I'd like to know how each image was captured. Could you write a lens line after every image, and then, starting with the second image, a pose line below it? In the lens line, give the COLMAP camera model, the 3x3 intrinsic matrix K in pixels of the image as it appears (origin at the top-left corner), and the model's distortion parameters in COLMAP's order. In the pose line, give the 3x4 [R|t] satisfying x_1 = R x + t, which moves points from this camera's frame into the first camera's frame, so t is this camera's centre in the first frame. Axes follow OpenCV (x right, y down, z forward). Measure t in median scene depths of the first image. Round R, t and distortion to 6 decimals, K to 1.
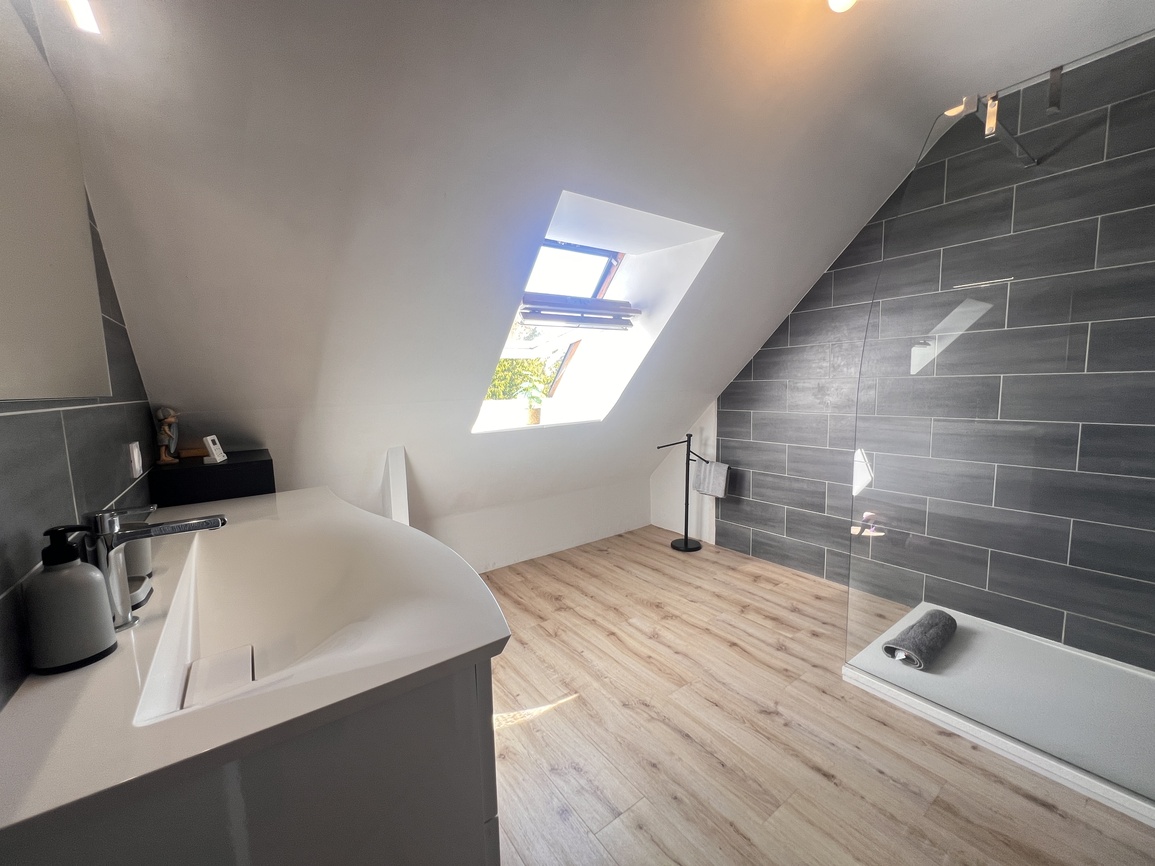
lens RADIAL K [[462.9, 0, 577.6], [0, 462.9, 433.5], [0, 0, 1]] dist [0.000161, 0.000145]
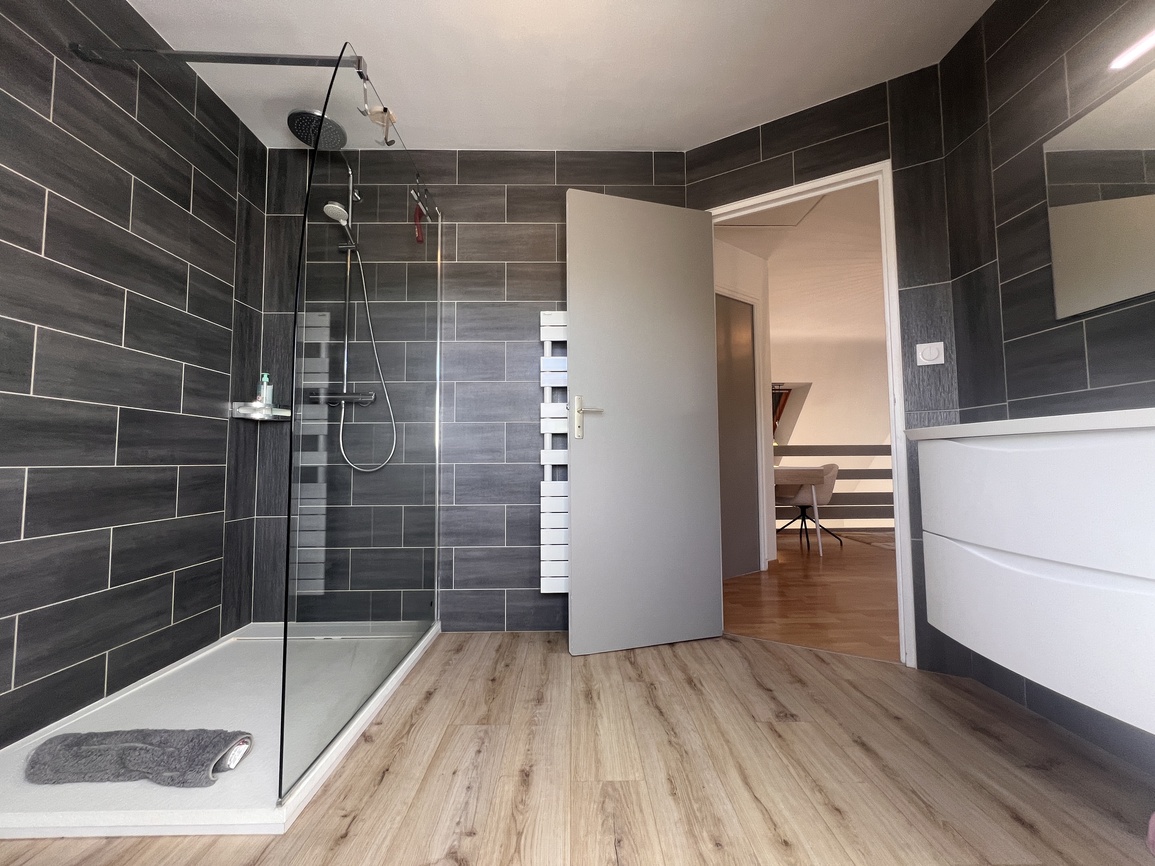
lens RADIAL K [[462.9, 0, 576.6], [0, 462.9, 433.4], [0, 0, 1]] dist [0.000161, 0.000145]
pose [[-0.815183, 0.070182, 0.574936, -0.057451], [0.092582, 0.995657, 0.009731, 0.109733], [-0.571756, 0.061161, -0.818141, 1.441262]]
